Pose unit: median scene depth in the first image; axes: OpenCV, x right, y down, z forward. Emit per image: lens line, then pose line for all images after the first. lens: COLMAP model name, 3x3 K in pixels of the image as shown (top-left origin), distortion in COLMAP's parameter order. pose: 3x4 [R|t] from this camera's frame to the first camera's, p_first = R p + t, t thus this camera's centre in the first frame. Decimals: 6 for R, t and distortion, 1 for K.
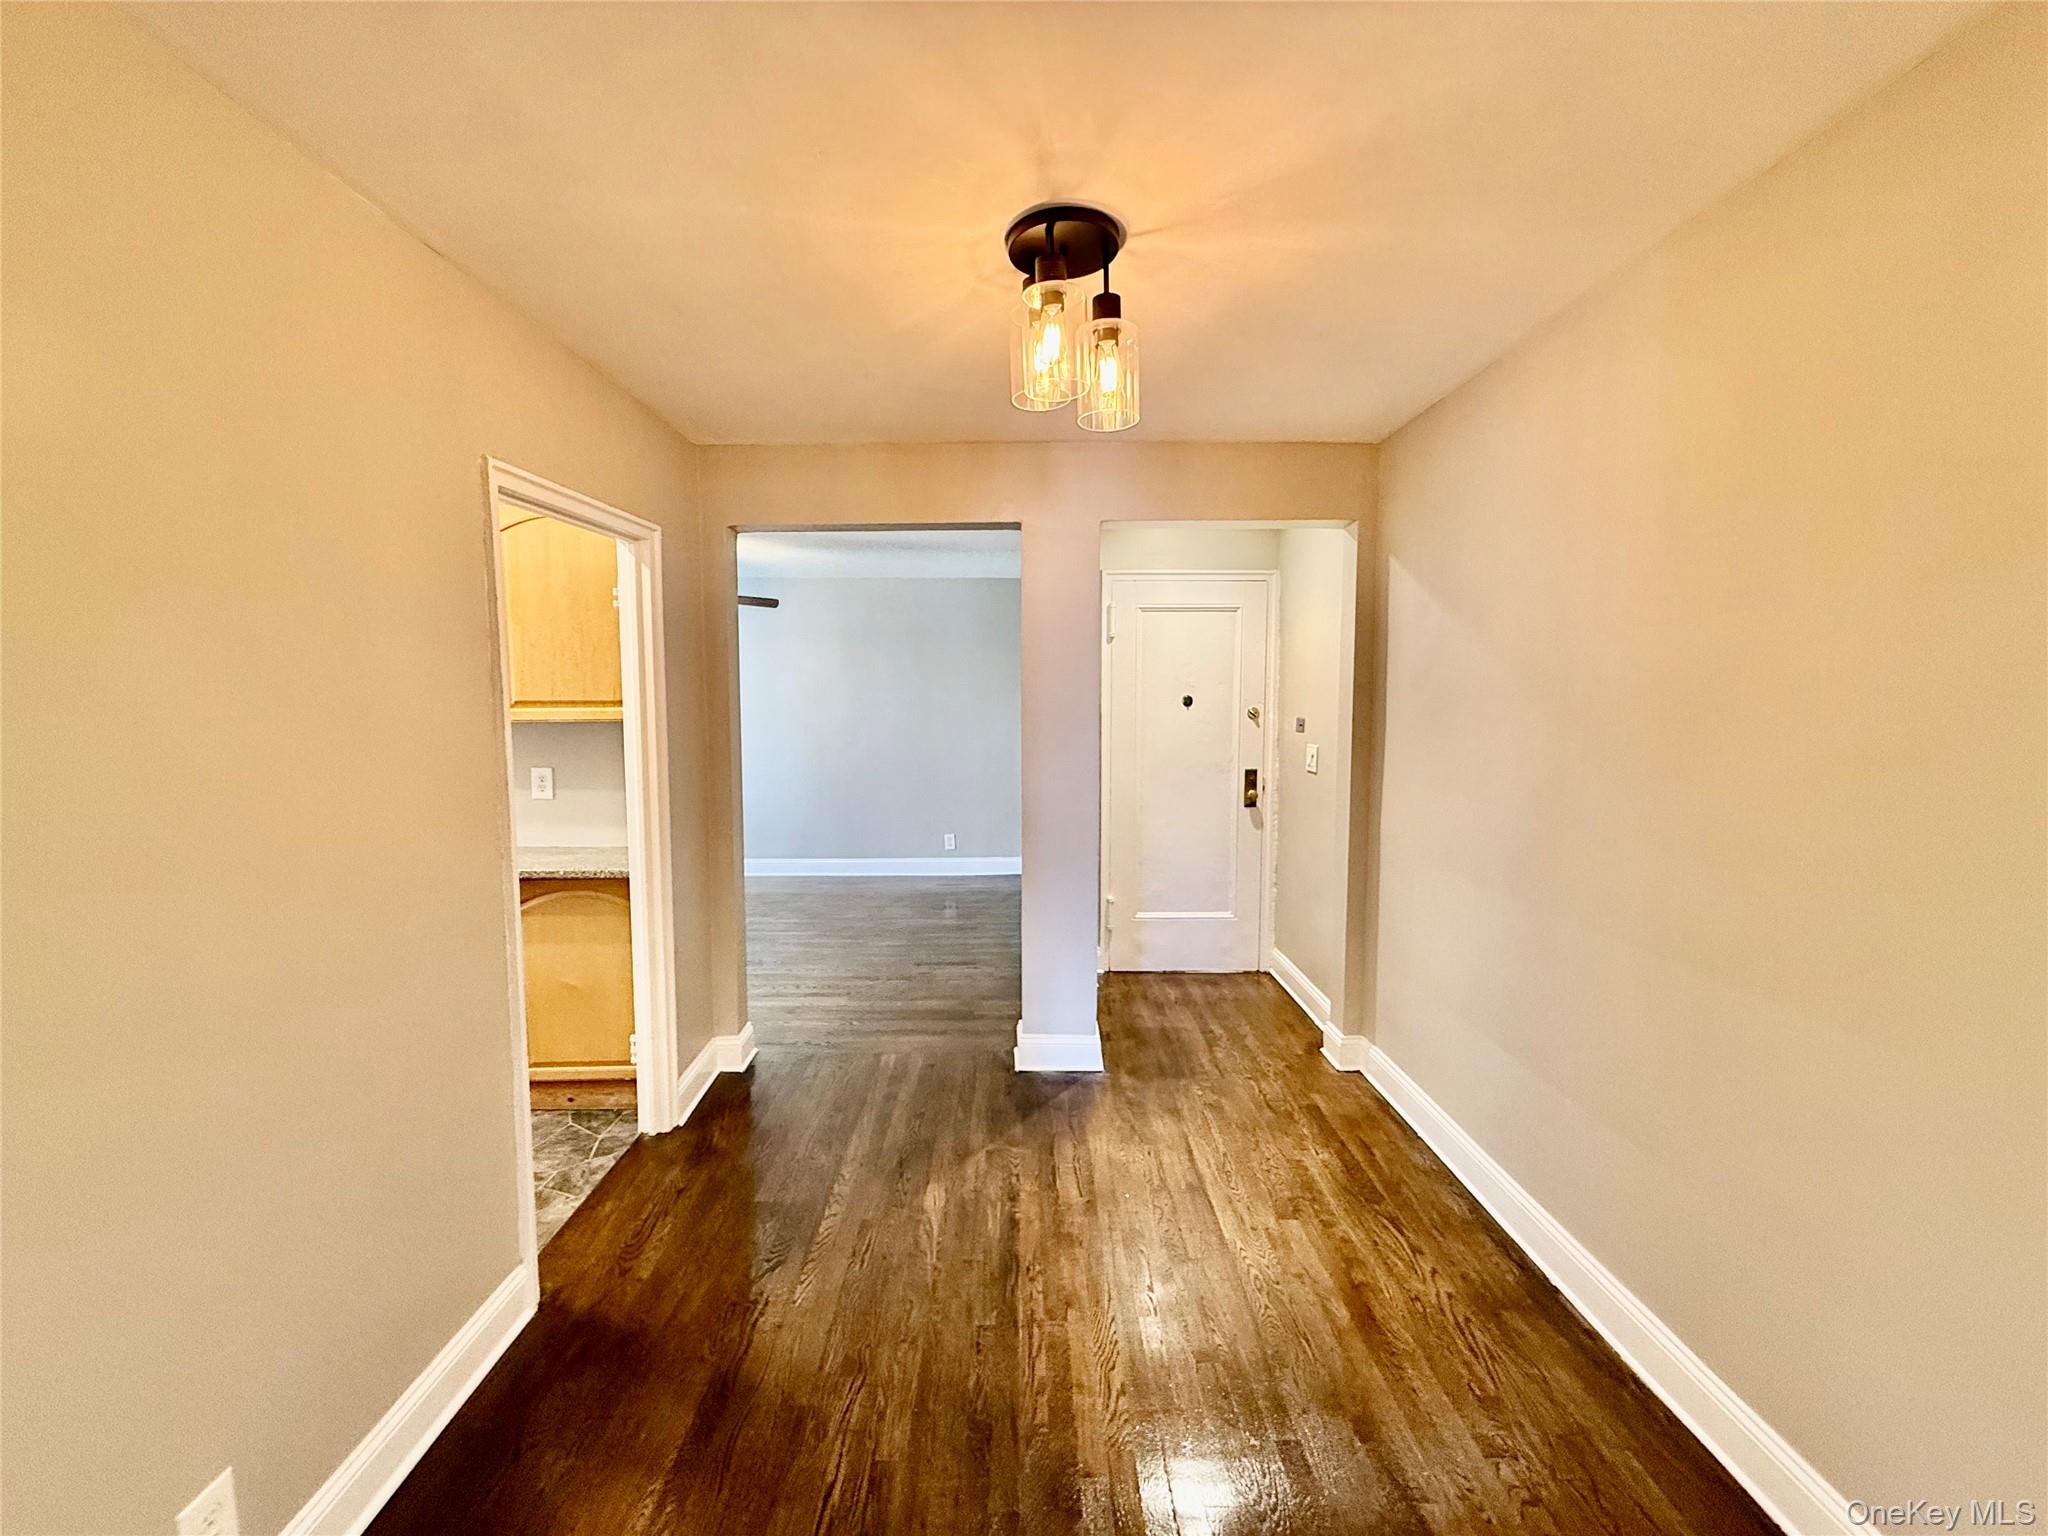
lens RADIAL K [[812.6, 0, 1019.1], [0, 812.6, 768.4], [0, 0, 1]] dist [-0.001261, 0.000164]
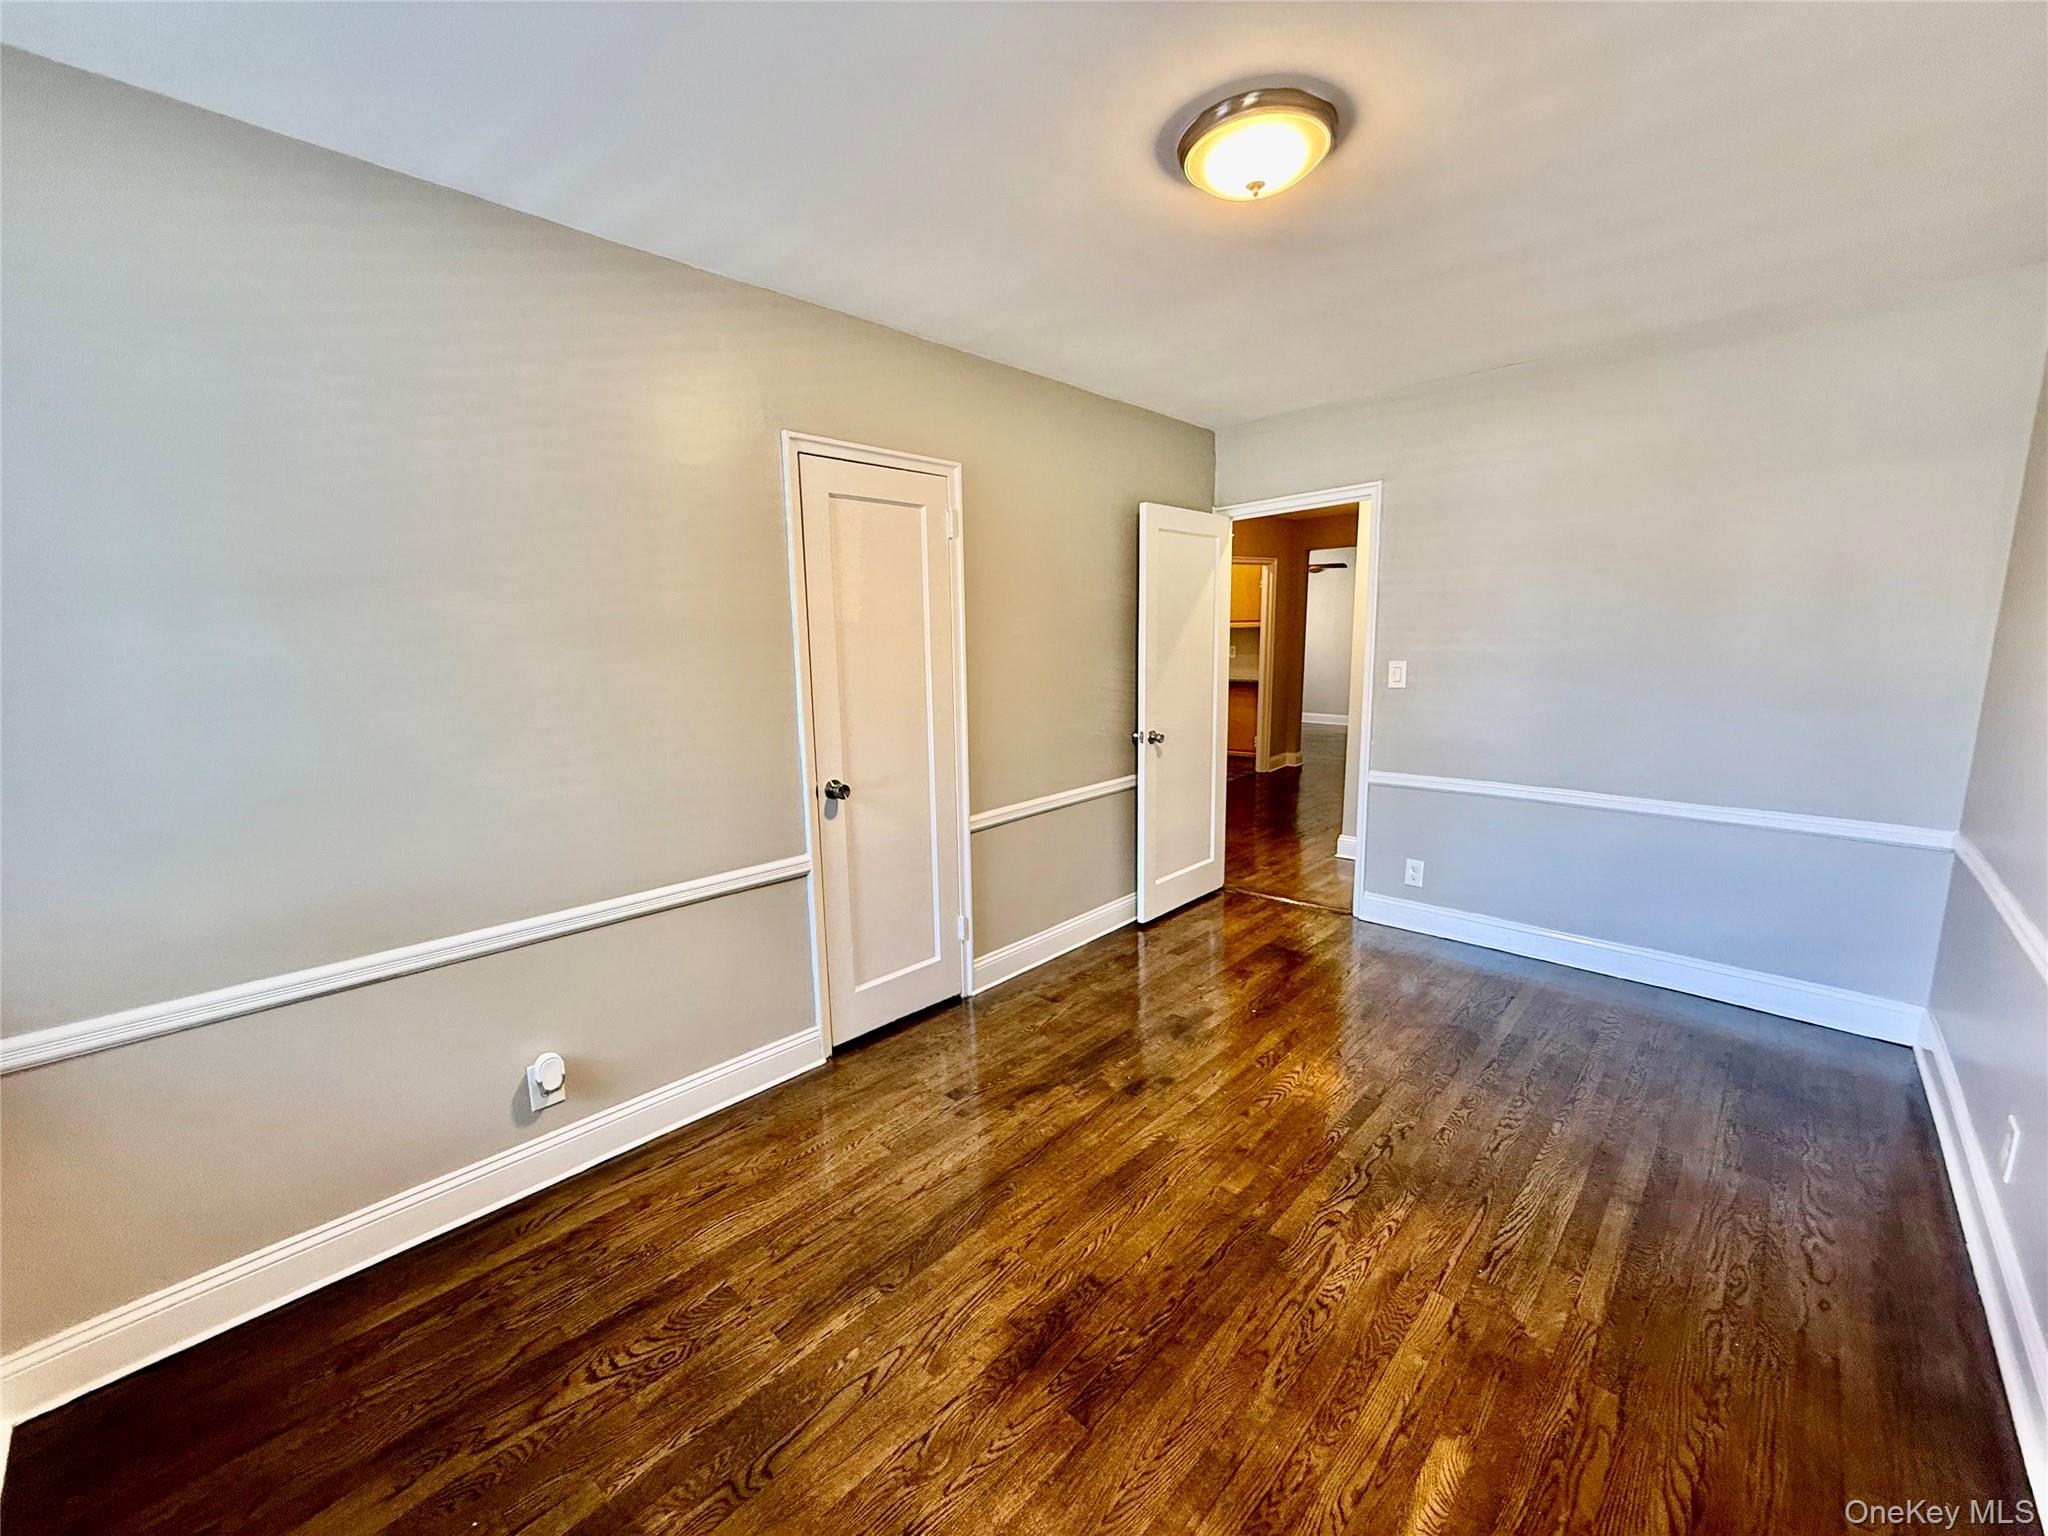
lens RADIAL K [[812.6, 0, 1019.1], [0, 812.6, 768.4], [0, 0, 1]] dist [-0.001261, 0.000164]
pose [[0.725714, 0.110930, -0.678995, 1.035742], [-0.040148, 0.992062, 0.119167, 0.147925], [0.686825, -0.059221, 0.724407, -1.952566]]
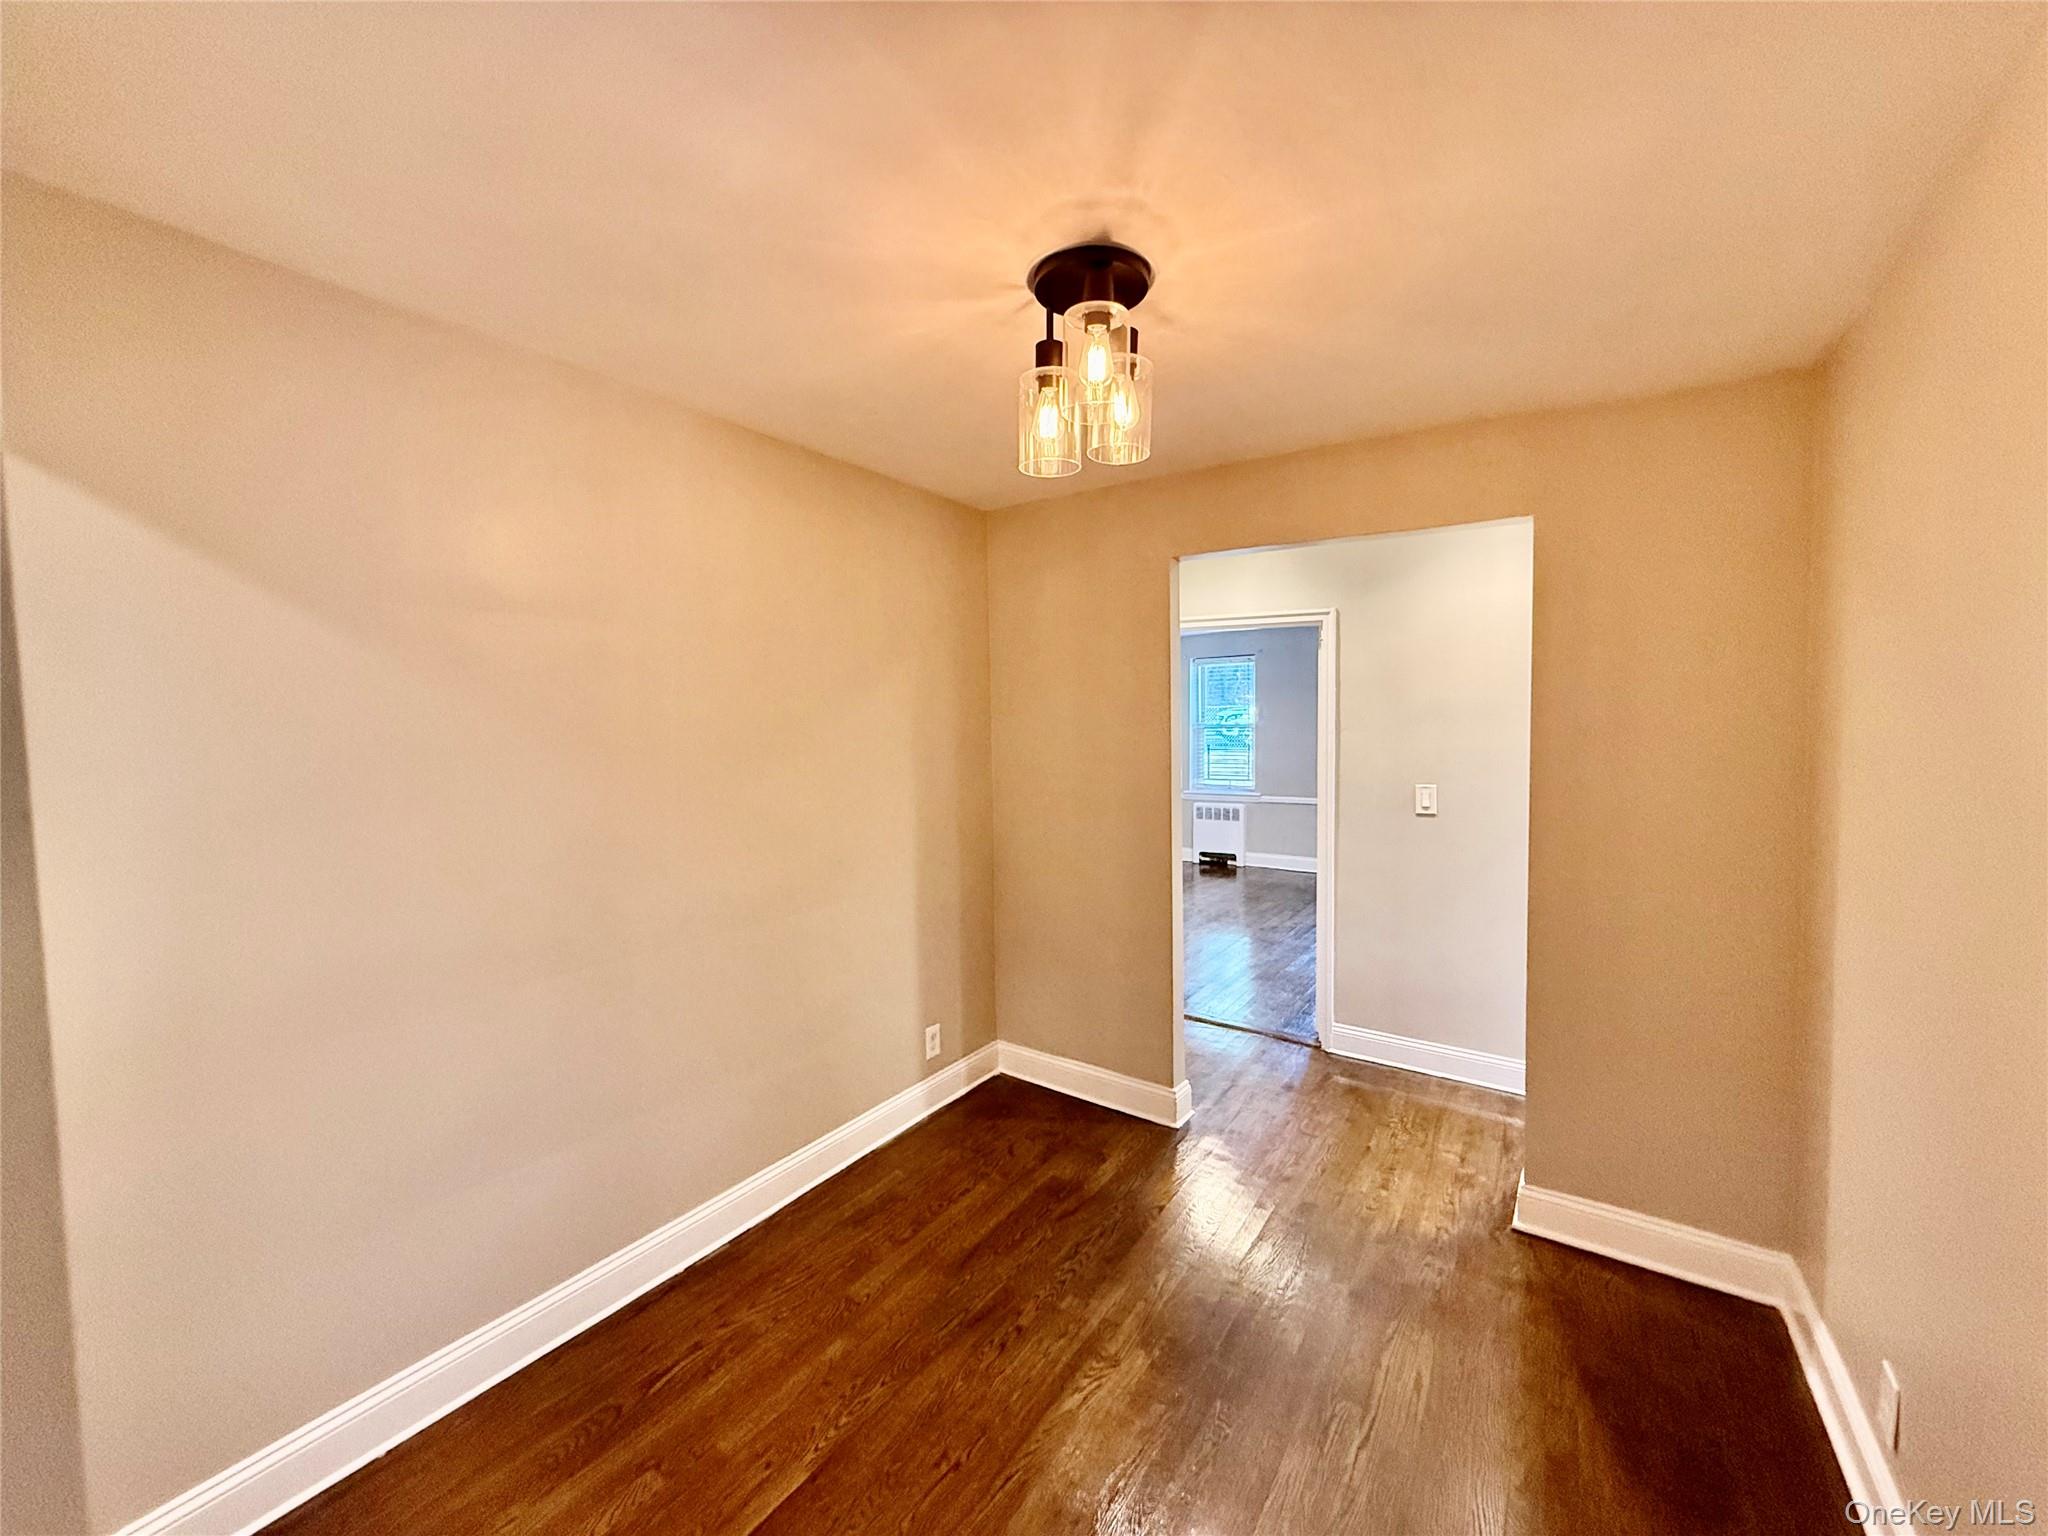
lens RADIAL K [[812.6, 0, 1019.1], [0, 812.6, 768.4], [0, 0, 1]] dist [-0.001261, 0.000164]
pose [[-0.825324, -0.012977, 0.564510, -0.301148], [0.061478, 0.991728, 0.112679, -0.129526], [-0.561303, 0.127701, -0.817699, 1.346526]]
